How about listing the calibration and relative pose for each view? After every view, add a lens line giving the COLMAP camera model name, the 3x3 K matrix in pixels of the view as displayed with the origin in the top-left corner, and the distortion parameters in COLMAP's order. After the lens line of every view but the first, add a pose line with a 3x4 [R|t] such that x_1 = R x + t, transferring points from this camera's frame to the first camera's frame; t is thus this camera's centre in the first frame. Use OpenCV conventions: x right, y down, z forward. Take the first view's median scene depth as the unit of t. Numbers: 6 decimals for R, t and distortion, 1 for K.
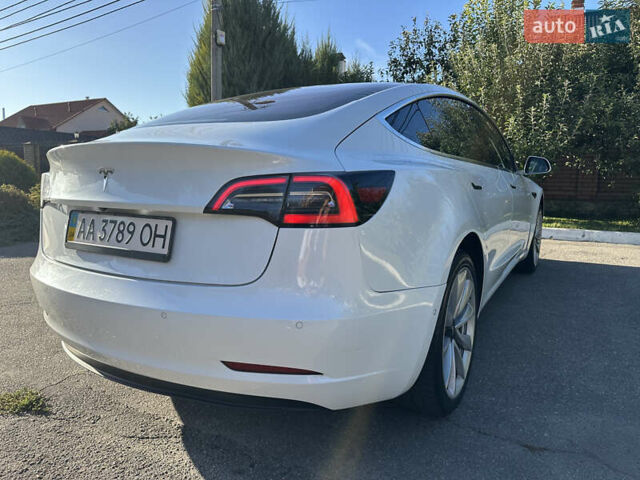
lens RADIAL K [[447.7, 0, 320.0], [0, 447.7, 240.0], [0, 0, 1]] dist [0.003608, 0.000317]
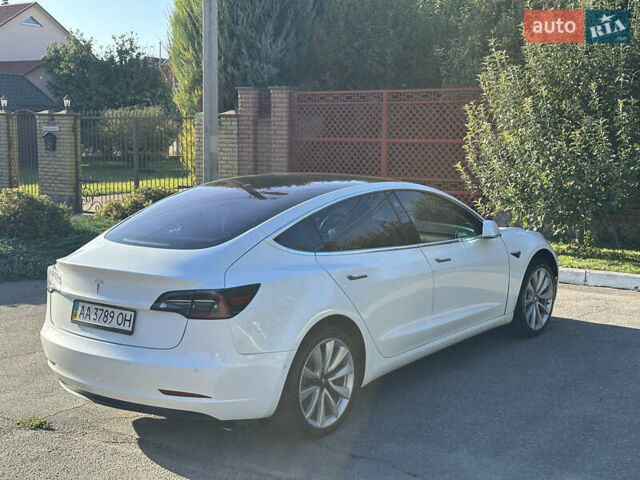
lens RADIAL K [[873.9, 0, 320.0], [0, 873.9, 240.0], [0, 0, 1]] dist [0.212475, -0.528957]
pose [[0.991736, 0.009987, -0.127906, 0.779322], [-0.011329, 0.999888, -0.009771, -0.274991], [0.127794, 0.011139, 0.991738, -2.195762]]
